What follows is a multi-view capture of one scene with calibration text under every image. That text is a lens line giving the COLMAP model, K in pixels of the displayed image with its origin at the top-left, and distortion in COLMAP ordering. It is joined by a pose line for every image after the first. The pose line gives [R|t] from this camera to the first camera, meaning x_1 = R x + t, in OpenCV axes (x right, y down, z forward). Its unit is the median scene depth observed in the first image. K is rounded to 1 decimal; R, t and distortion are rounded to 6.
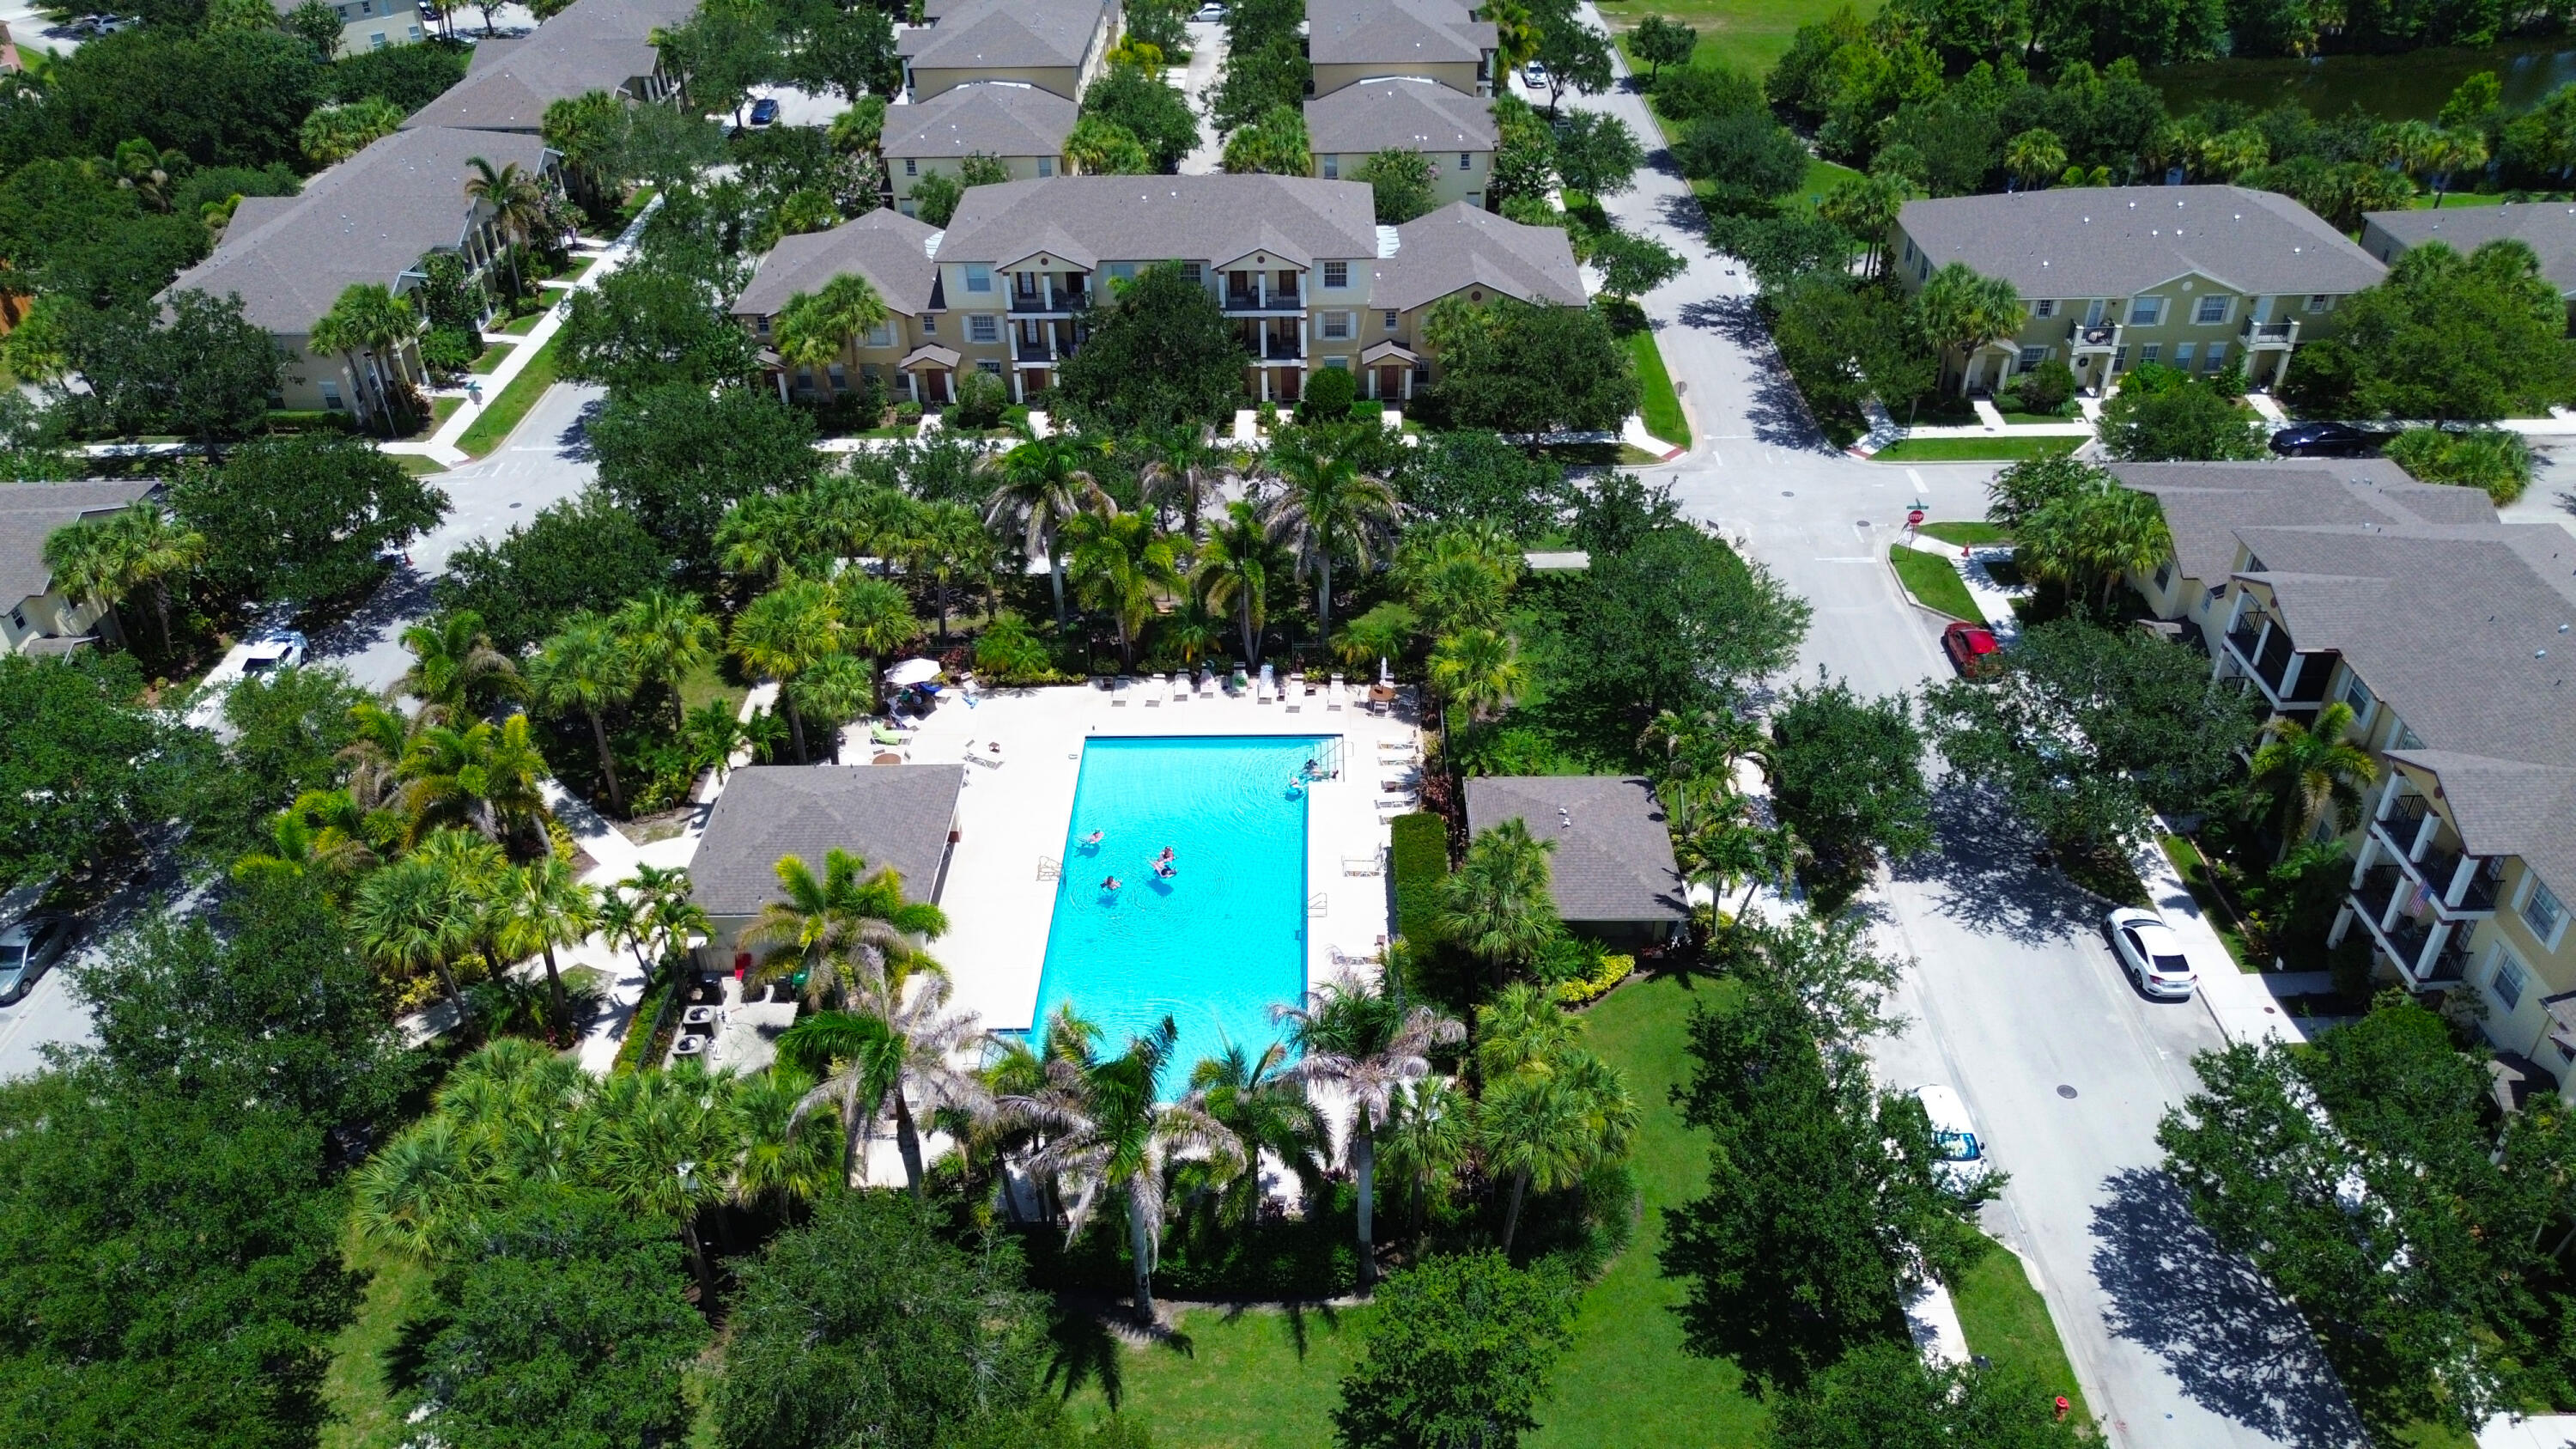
lens RADIAL K [[1838.8, 0, 1306.9], [0, 1838.8, 702.0], [0, 0, 1]] dist [0.088402, -0.094818]
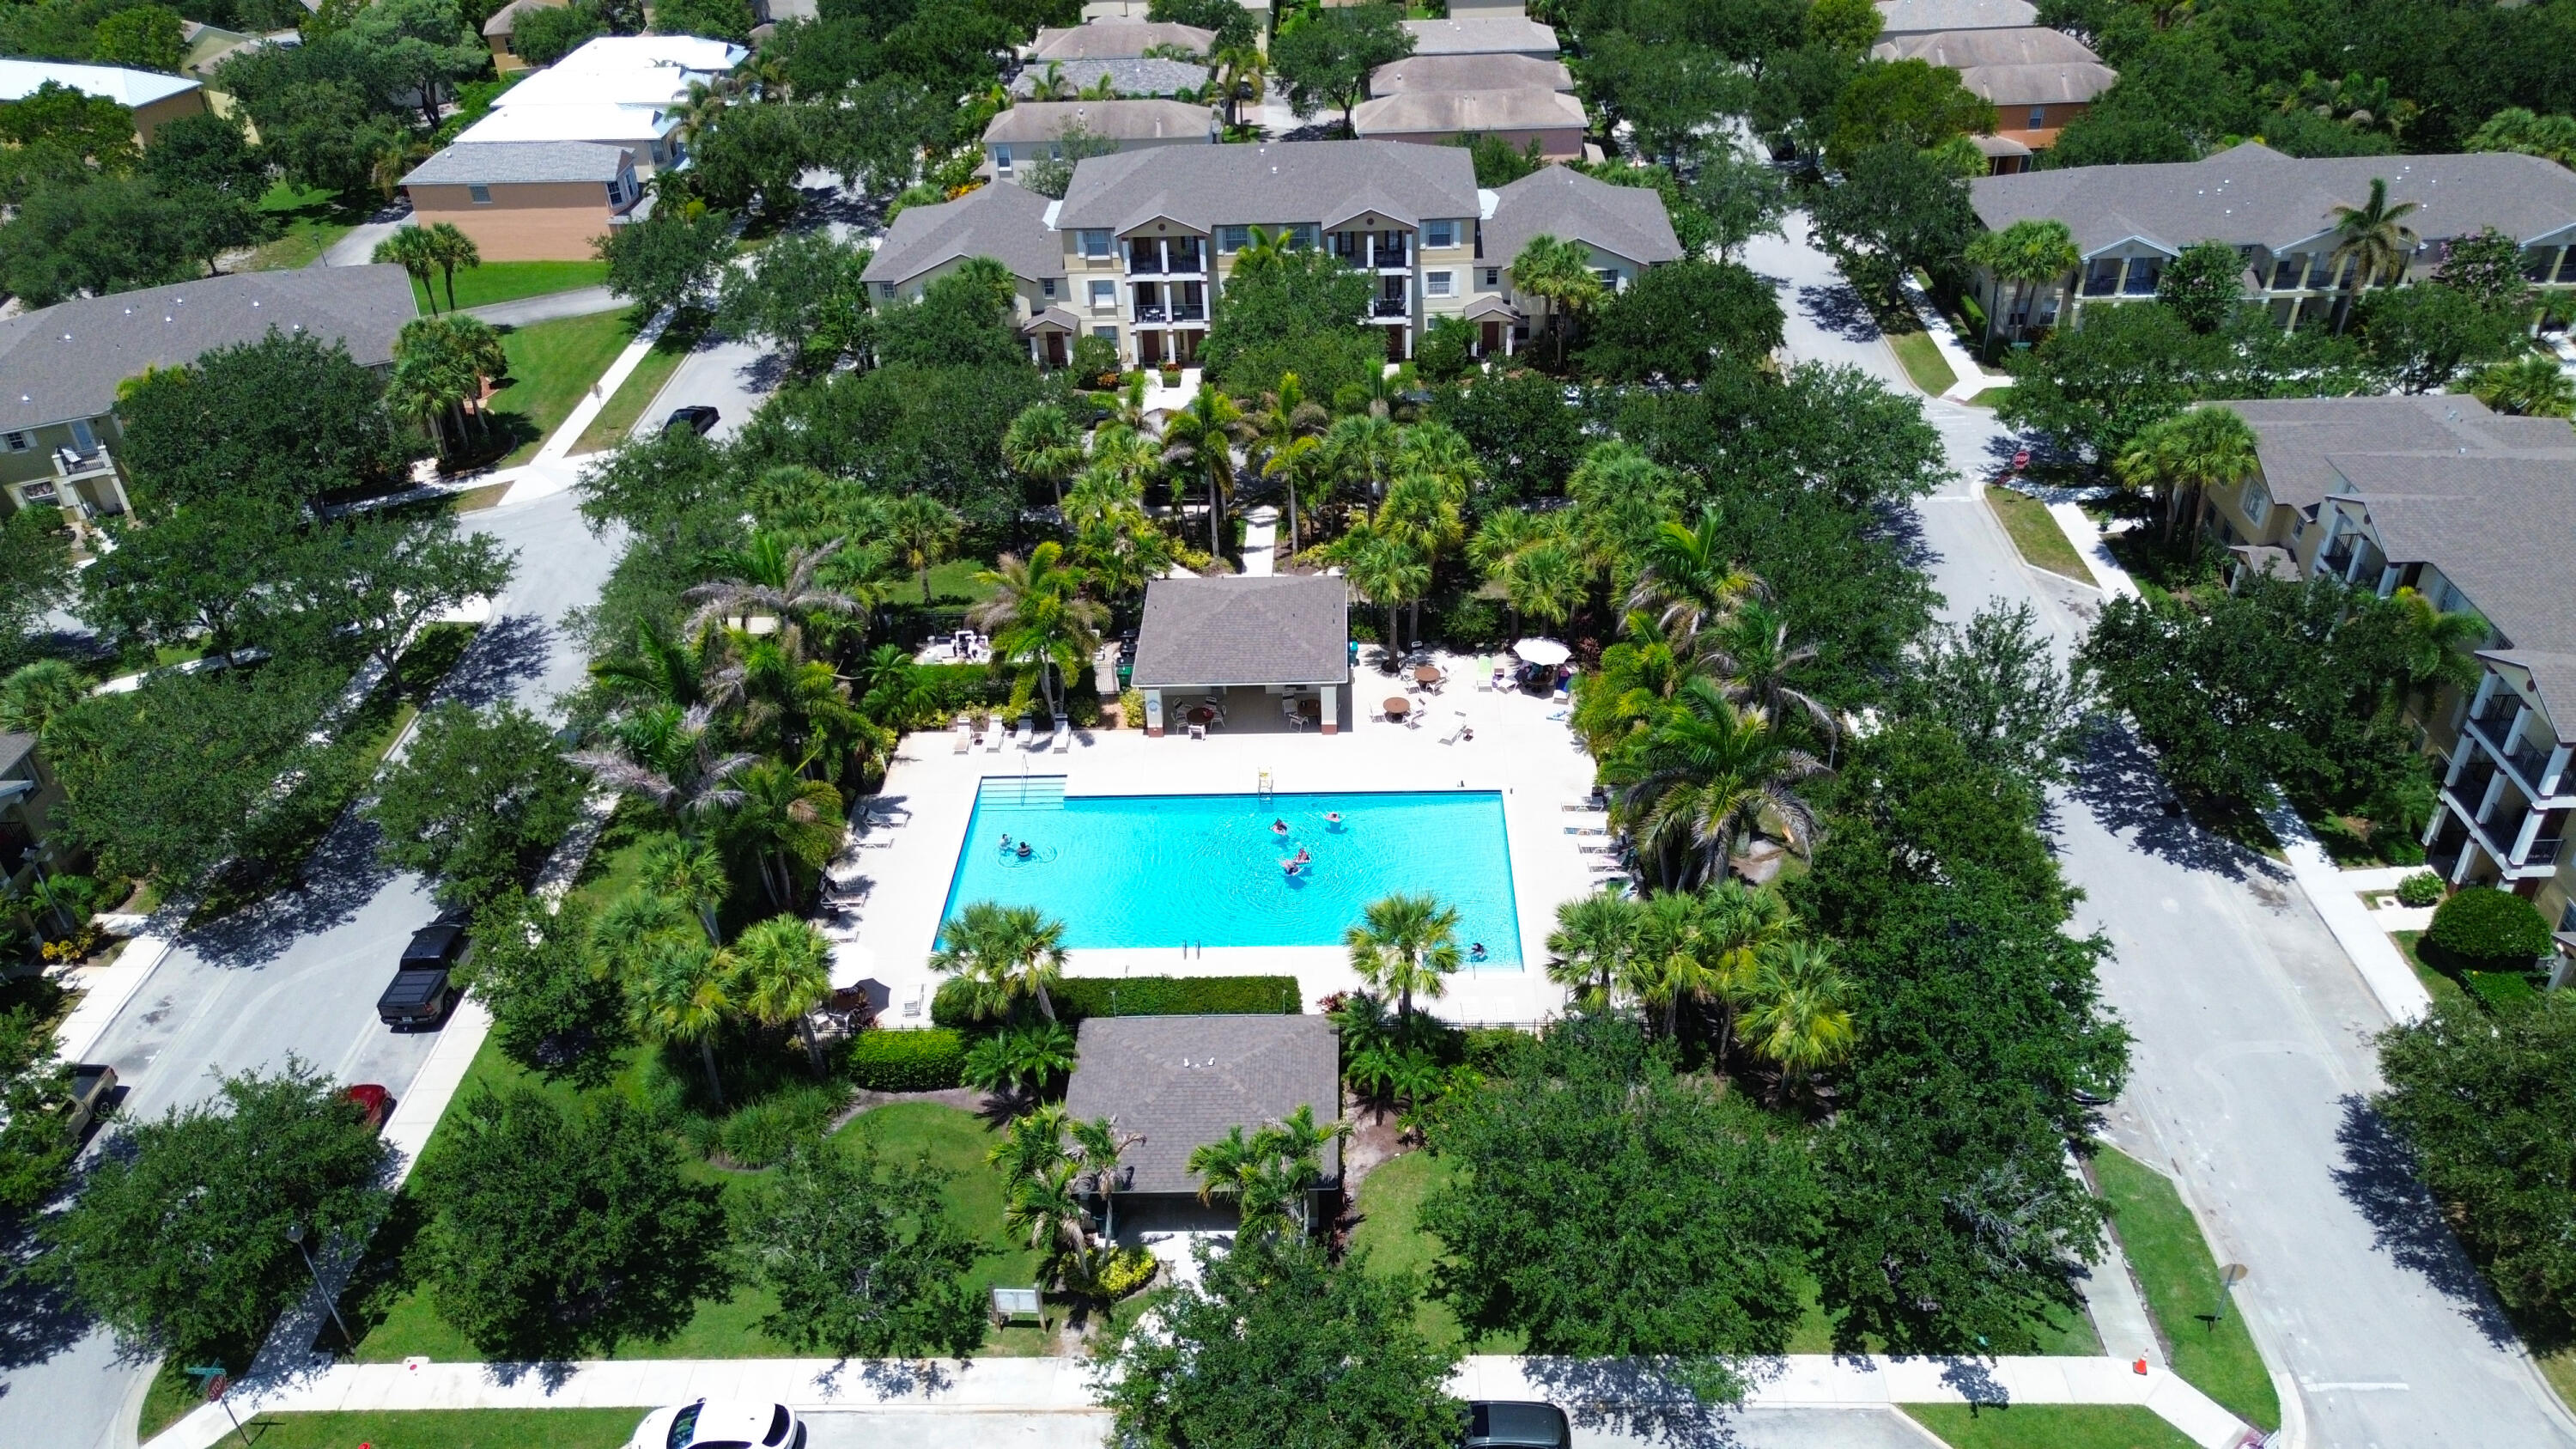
lens RADIAL K [[1822.9, 0, 1288.0], [0, 1822.9, 724.5], [0, 0, 1]] dist [0.059588, -0.034719]
pose [[-0.014317, 0.573652, -0.818974, 0.612175], [-0.517826, 0.696412, 0.496856, -0.402551], [0.855366, 0.431199, 0.287082, 0.594834]]
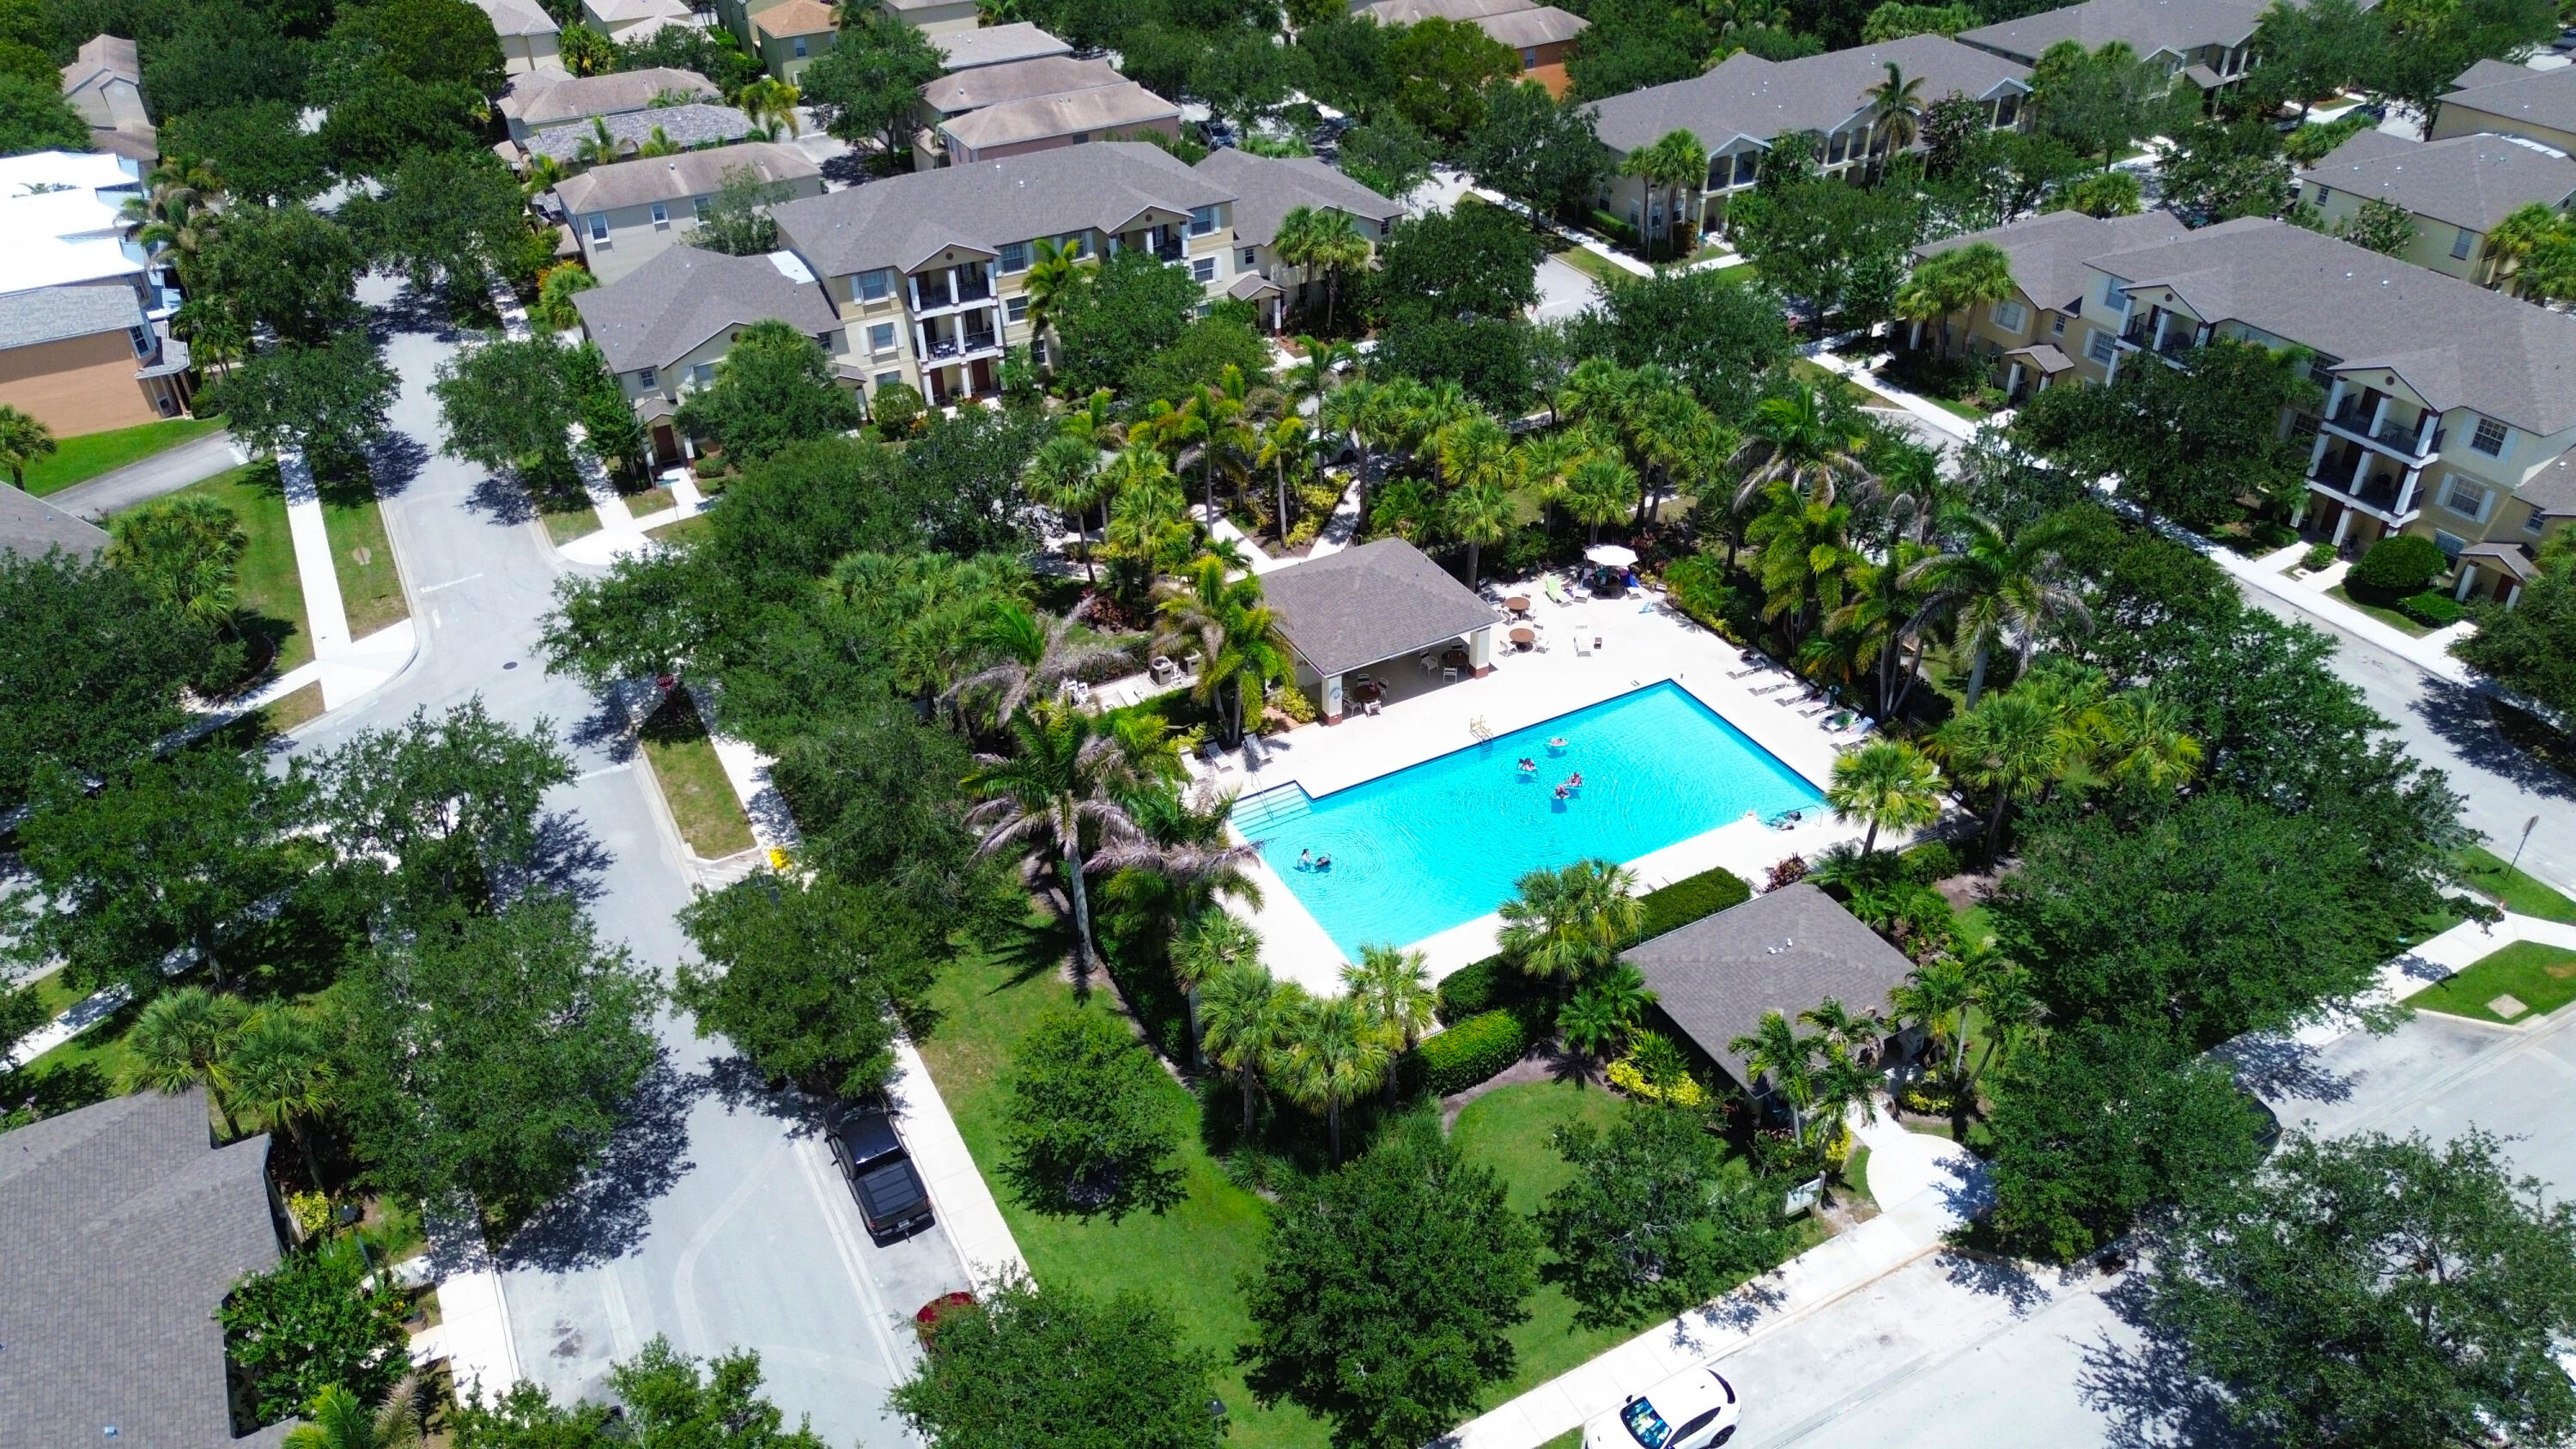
lens RADIAL K [[1838.8, 0, 1306.9], [0, 1838.8, 702.0], [0, 0, 1]] dist [0.088402, -0.094818]
pose [[0.482881, 0.488233, -0.726949, 0.519267], [-0.467907, 0.845560, 0.257084, -0.135122], [0.740196, 0.216003, 0.636752, 0.183913]]
